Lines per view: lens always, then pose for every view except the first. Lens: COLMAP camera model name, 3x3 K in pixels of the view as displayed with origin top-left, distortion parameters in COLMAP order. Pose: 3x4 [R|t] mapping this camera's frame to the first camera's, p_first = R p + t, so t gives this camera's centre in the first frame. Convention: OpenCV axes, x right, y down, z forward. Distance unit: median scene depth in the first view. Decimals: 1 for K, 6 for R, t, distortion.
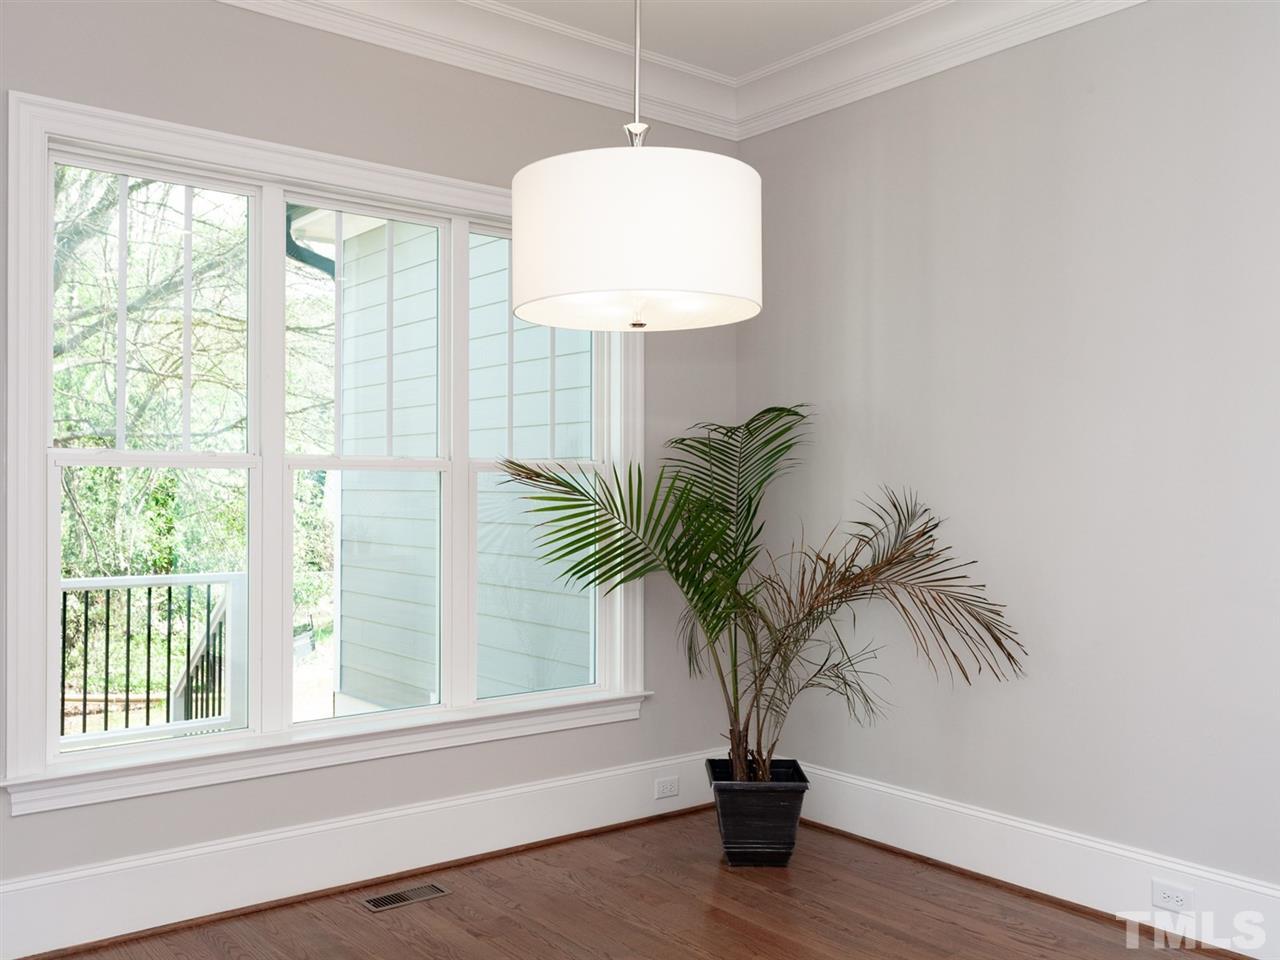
lens RADIAL K [[1088.9, 0, 640.0], [0, 1088.9, 480.0], [0, 0, 1]] dist [-0.002911, -0.001036]
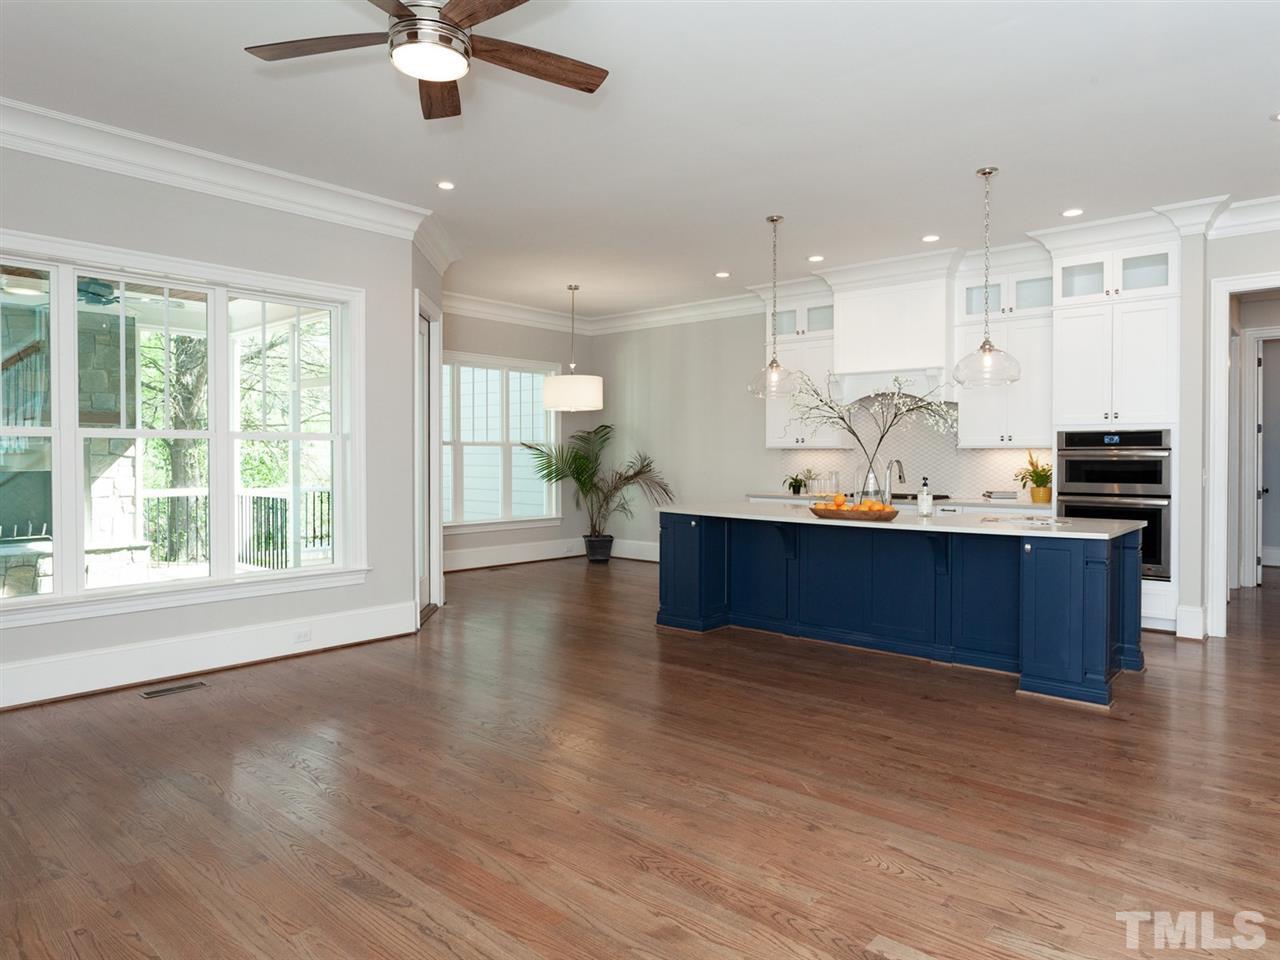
lens RADIAL K [[809.1, 0, 640.0], [0, 809.1, 480.0], [0, 0, 1]] dist [-0.002147, -0.000803]
pose [[0.984788, -0.001486, 0.173756, -0.195455], [-0.003493, 0.999592, 0.028346, 0.025069], [-0.173727, -0.028522, 0.984381, -1.430836]]
